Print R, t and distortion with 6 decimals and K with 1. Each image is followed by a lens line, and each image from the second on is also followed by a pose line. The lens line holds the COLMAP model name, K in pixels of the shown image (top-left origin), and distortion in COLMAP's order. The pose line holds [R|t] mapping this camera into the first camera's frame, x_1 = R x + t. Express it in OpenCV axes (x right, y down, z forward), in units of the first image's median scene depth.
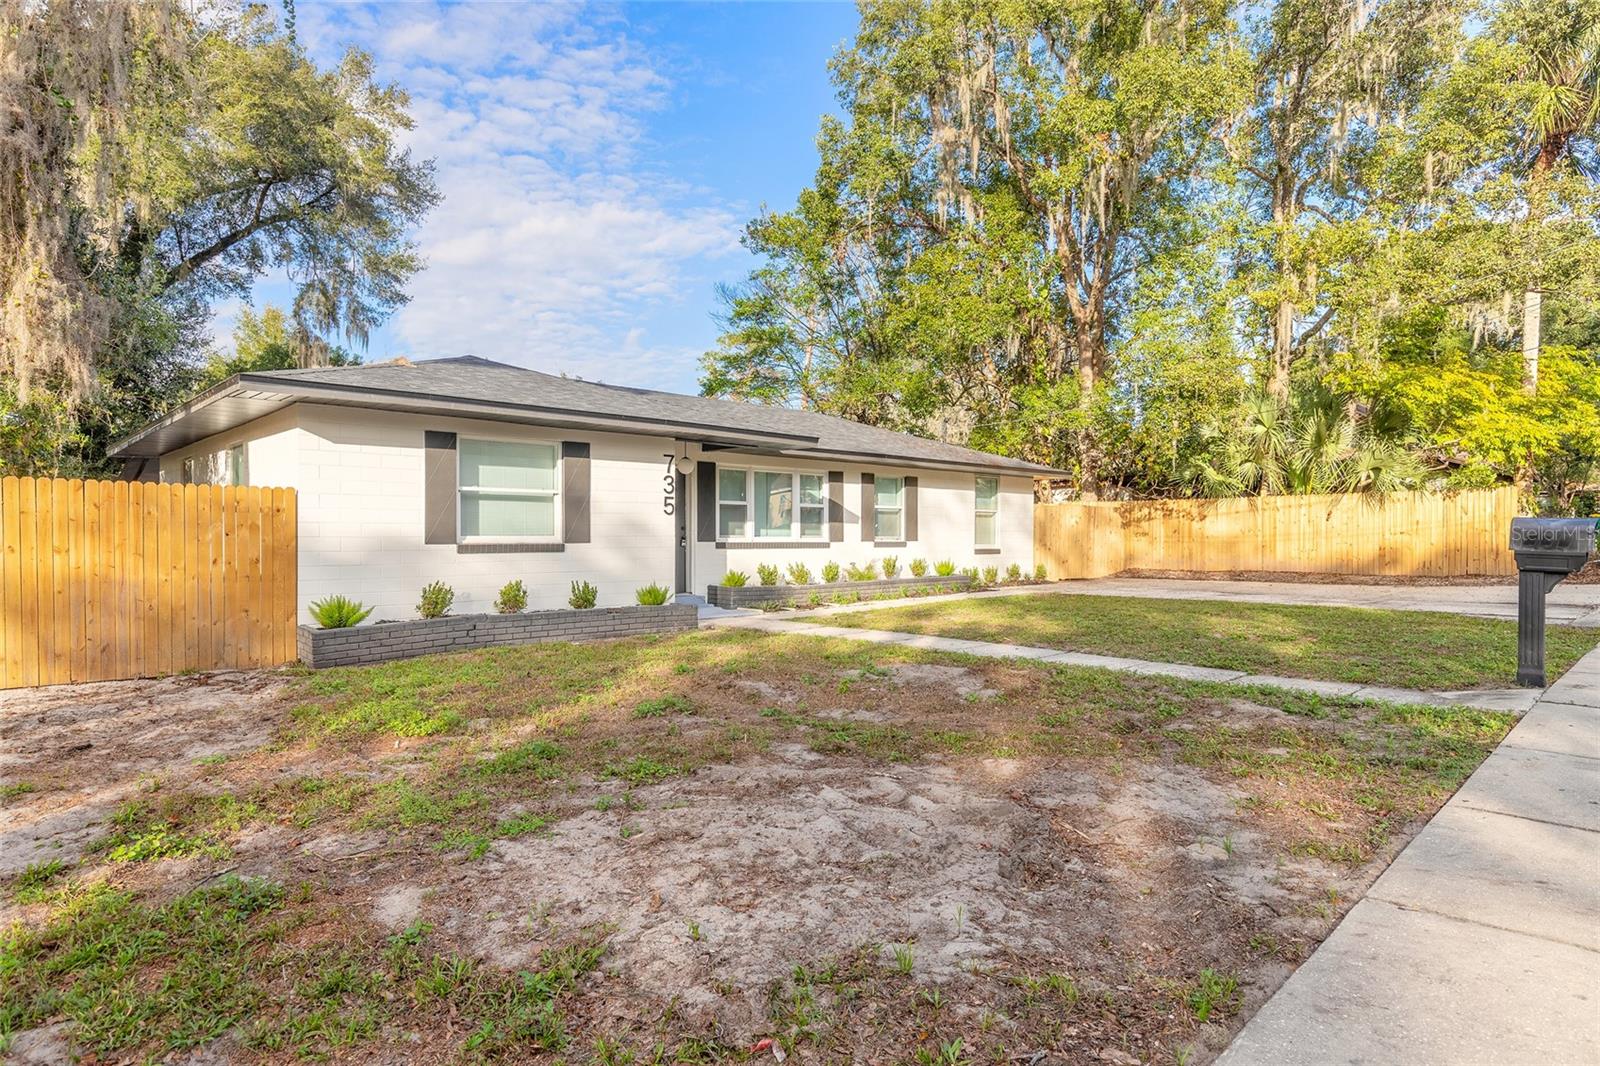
lens RADIAL K [[868.2, 0, 800.0], [0, 868.2, 533.0], [0, 0, 1]] dist [0.000917, 0.000284]
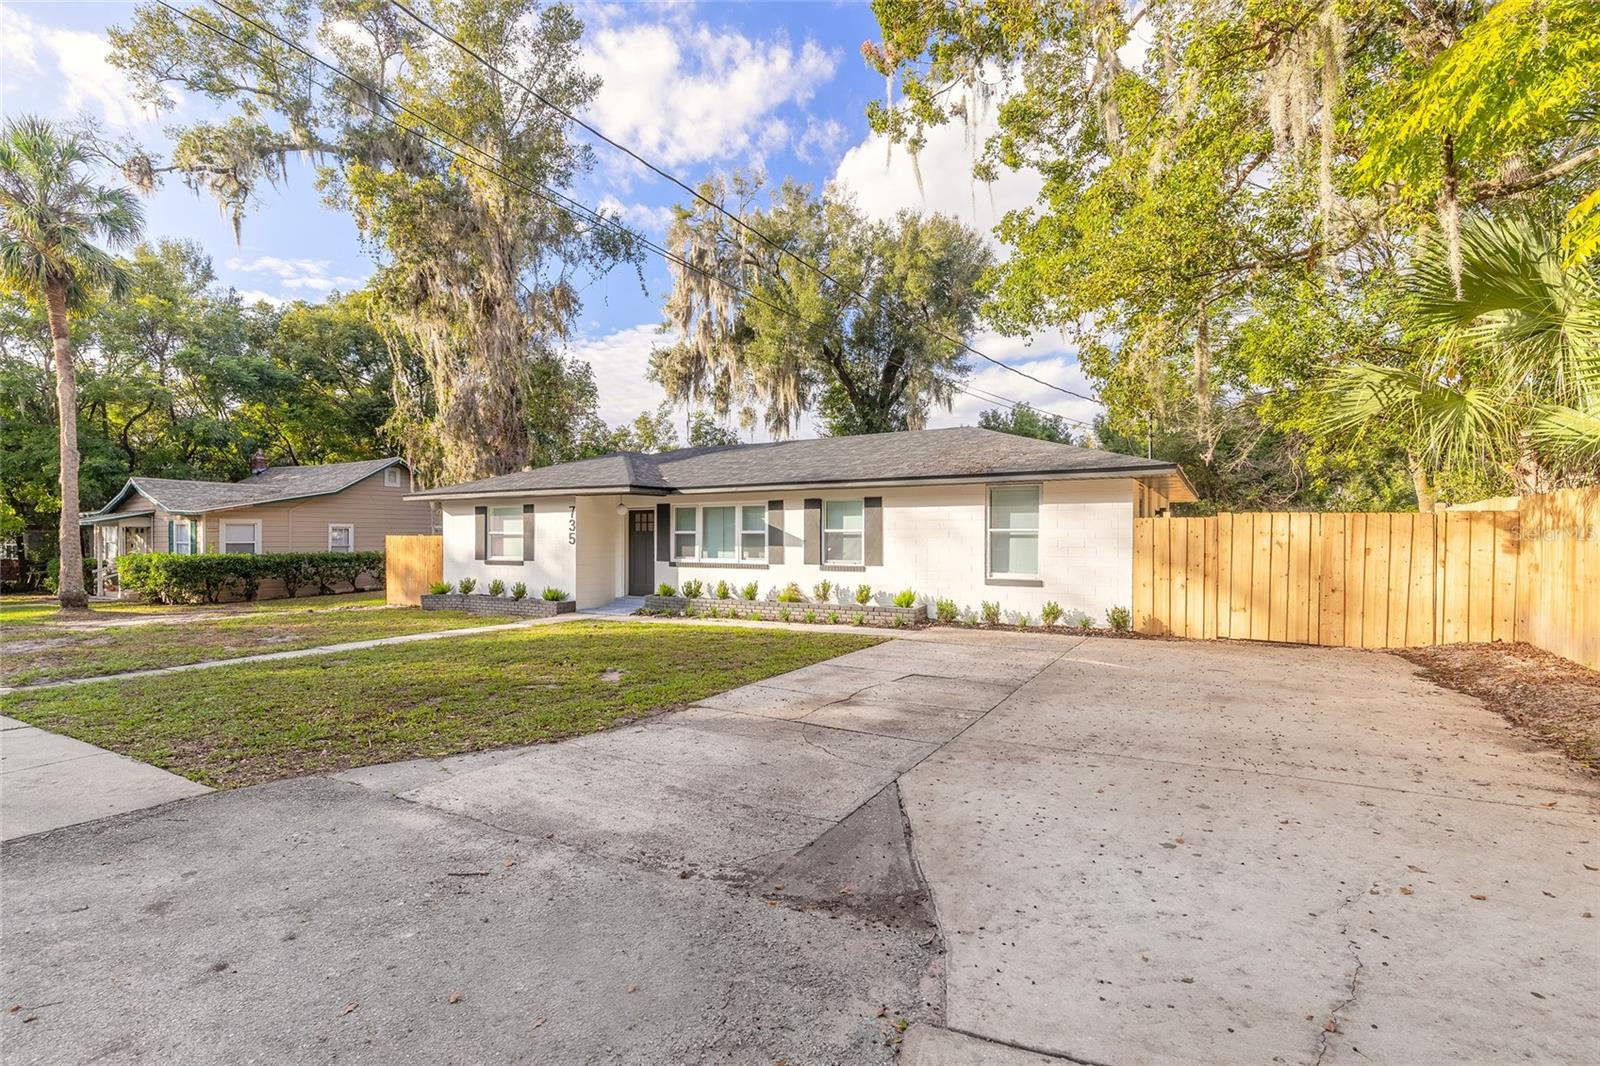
lens RADIAL K [[714.5, 0, 796.4], [0, 714.5, 539.7], [0, 0, 1]] dist [0.001310, -0.000085]
pose [[0.298604, 0.002664, -0.954373, 0.998175], [0.005351, 0.999976, 0.004465, -0.027006], [0.954362, -0.006440, 0.298583, 0.825171]]
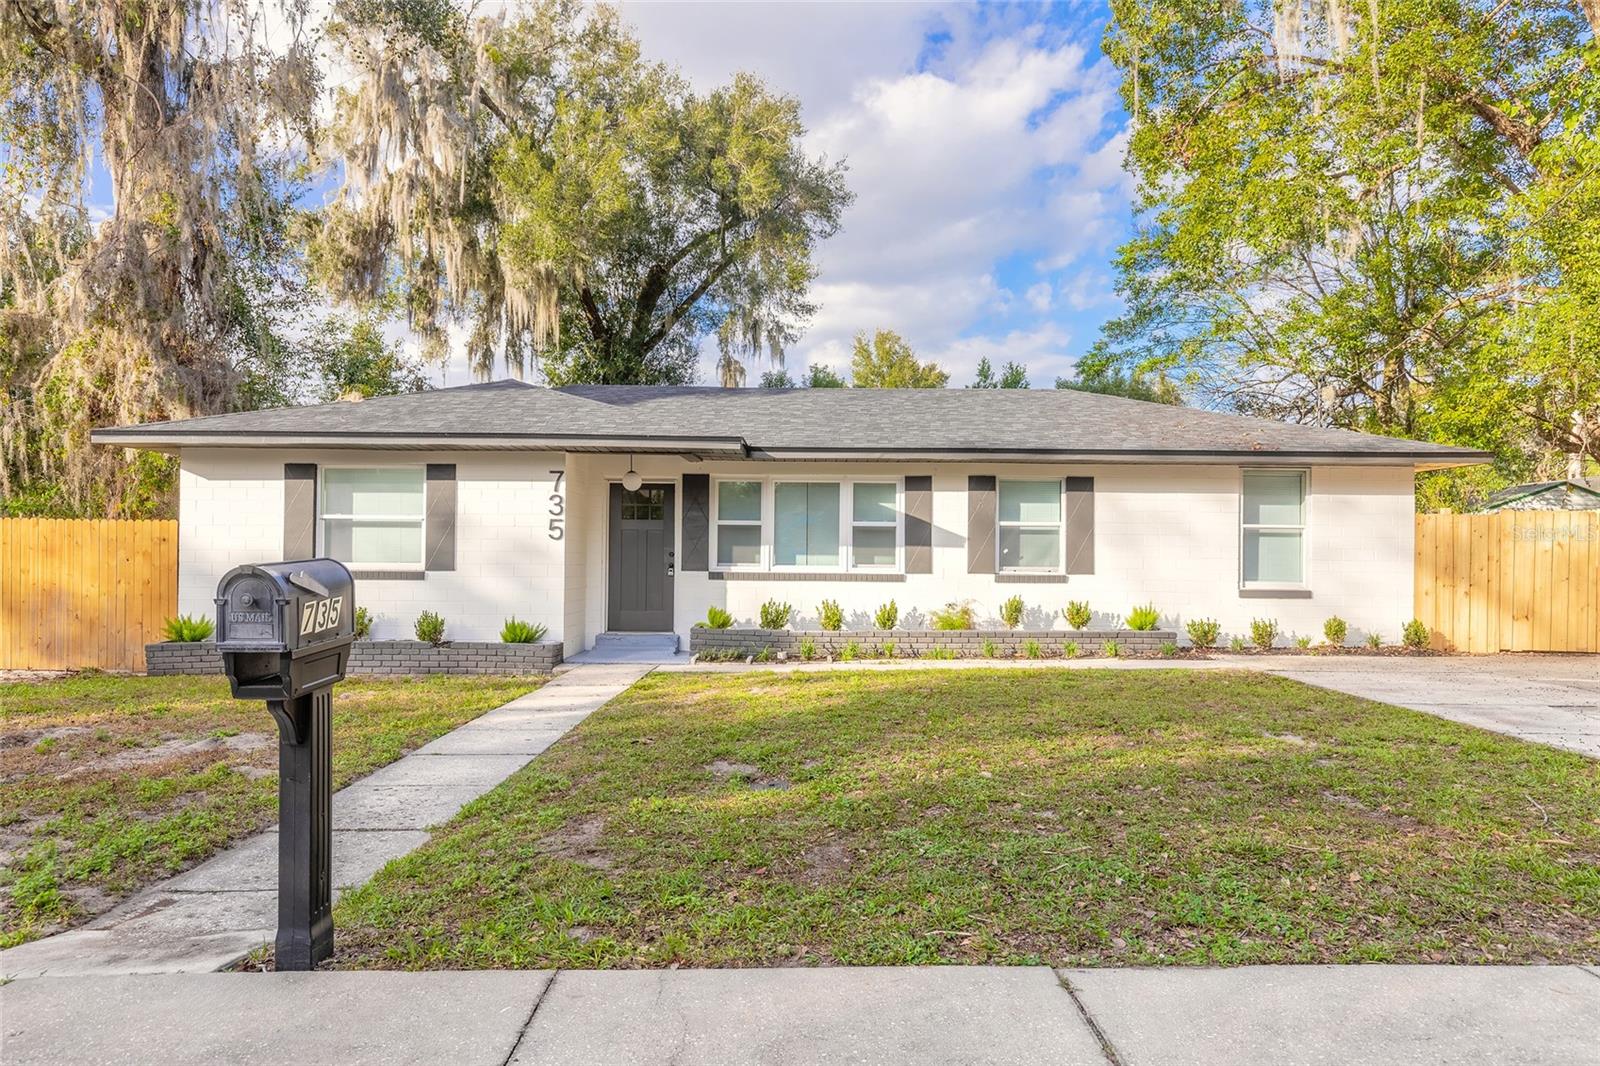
lens RADIAL K [[997.8, 0, 796.9], [0, 997.8, 551.2], [0, 0, 1]] dist [-0.003109, 0.000658]
pose [[0.731615, 0.006826, -0.681684, 0.580955], [-0.004764, 0.999977, 0.004901, -0.013009], [0.681701, -0.000338, 0.731630, 0.358095]]
